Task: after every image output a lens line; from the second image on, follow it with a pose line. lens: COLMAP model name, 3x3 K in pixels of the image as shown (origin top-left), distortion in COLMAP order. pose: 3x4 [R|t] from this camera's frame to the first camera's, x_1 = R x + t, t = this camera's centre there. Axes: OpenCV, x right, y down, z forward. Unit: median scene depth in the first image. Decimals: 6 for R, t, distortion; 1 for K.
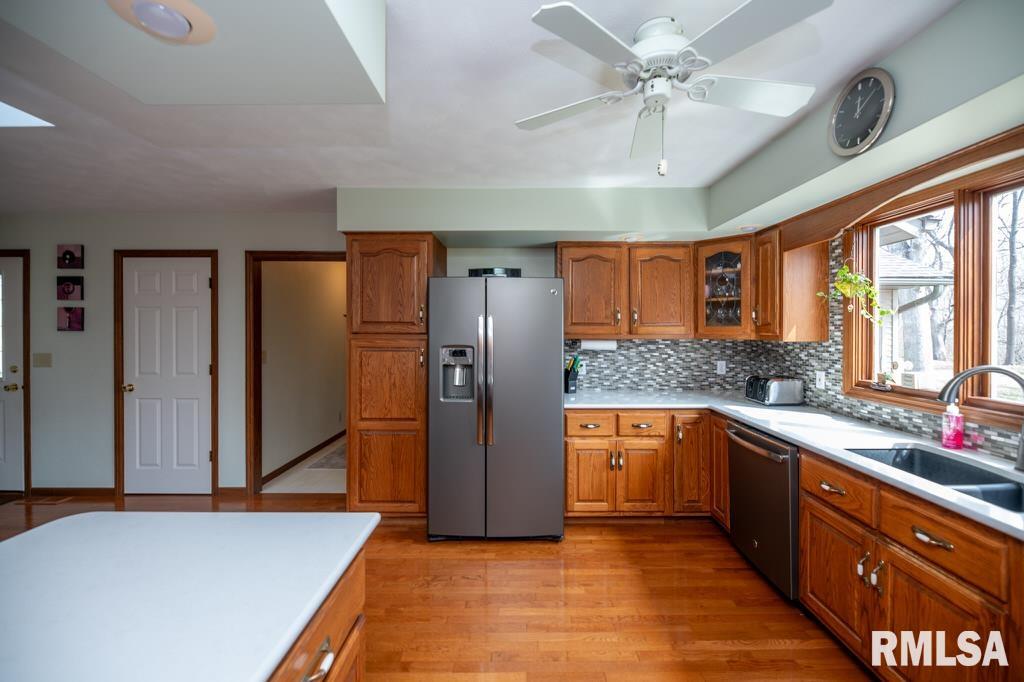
lens RADIAL K [[418.5, 0, 519.2], [0, 418.5, 330.1], [0, 0, 1]] dist [-0.003997, -0.001369]
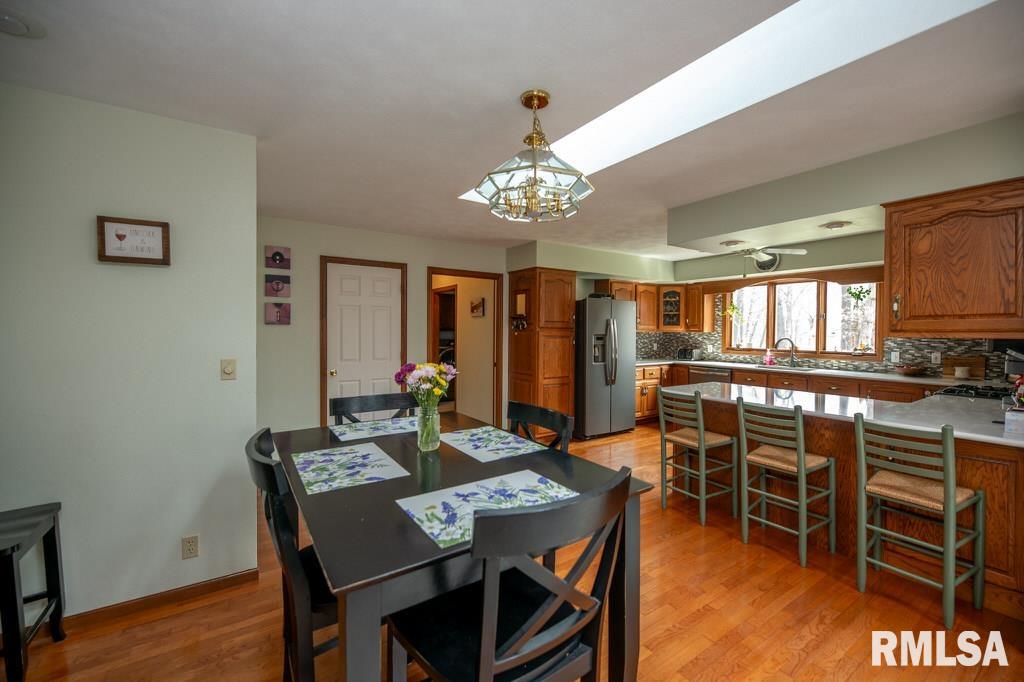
lens RADIAL K [[418.5, 0, 508.9], [0, 418.5, 336.1], [0, 0, 1]] dist [-0.003997, -0.001369]
pose [[0.833650, -0.003751, 0.552281, -1.434839], [-0.002956, 0.999932, 0.011253, 0.022748], [-0.552285, -0.011014, 0.833582, -0.330357]]
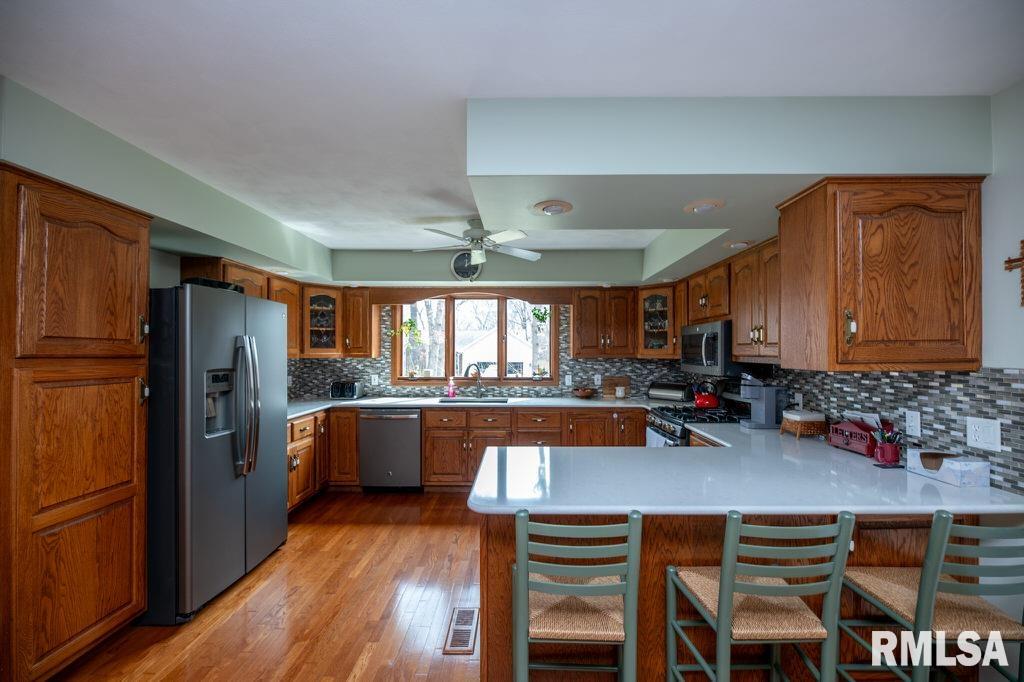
lens RADIAL K [[417.1, 0, 522.2], [0, 417.1, 347.9], [0, 0, 1]] dist [-0.003834, -0.002360]
pose [[0.000424, 0.007481, 0.999972, -0.930947], [0.005072, 0.999959, -0.007483, 0.002703], [-0.999987, 0.005075, 0.000386, 0.354364]]
